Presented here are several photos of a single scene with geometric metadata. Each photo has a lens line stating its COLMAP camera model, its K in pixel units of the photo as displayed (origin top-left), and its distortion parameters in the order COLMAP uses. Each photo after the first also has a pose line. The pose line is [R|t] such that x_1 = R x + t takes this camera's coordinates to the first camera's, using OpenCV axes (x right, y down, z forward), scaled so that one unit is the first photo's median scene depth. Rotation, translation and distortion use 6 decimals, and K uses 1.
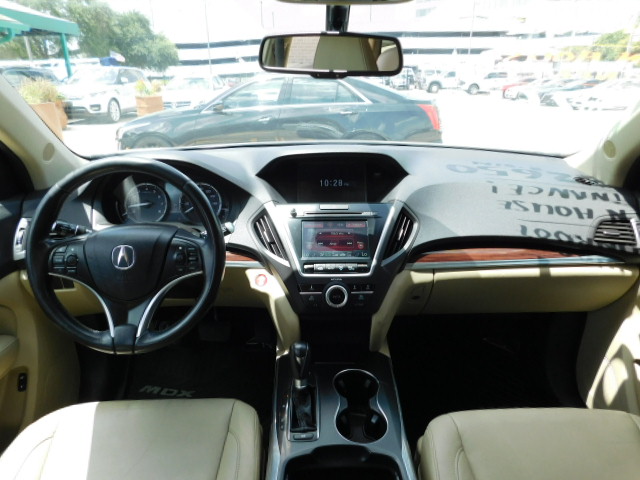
lens RADIAL K [[426.9, 0, 321.6], [0, 426.9, 238.5], [0, 0, 1]] dist [-0.037461, 0.015400]
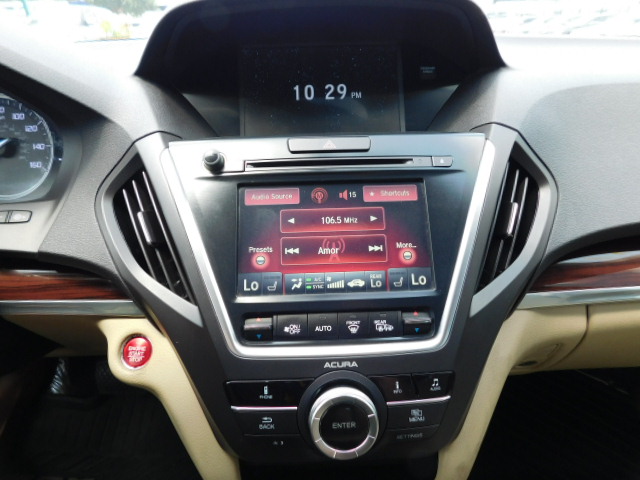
lens RADIAL K [[426.9, 0, 319.5], [0, 426.9, 239.9], [0, 0, 1]] dist [-0.037461, 0.015400]
pose [[0.999678, -0.022581, 0.011551, 0.015585], [0.021154, 0.993540, 0.111494, -0.035194], [-0.013994, -0.111214, 0.993698, 0.646273]]
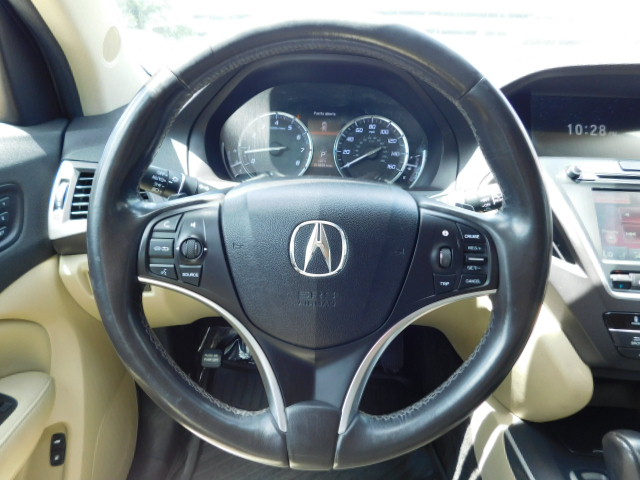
lens RADIAL K [[426.9, 0, 321.4], [0, 426.9, 238.3], [0, 0, 1]] dist [-0.037461, 0.015400]
pose [[0.998719, 0.046610, -0.019672, -0.371052], [-0.045686, 0.997939, 0.045071, 0.011393], [0.021732, -0.044114, 0.998790, 0.466348]]
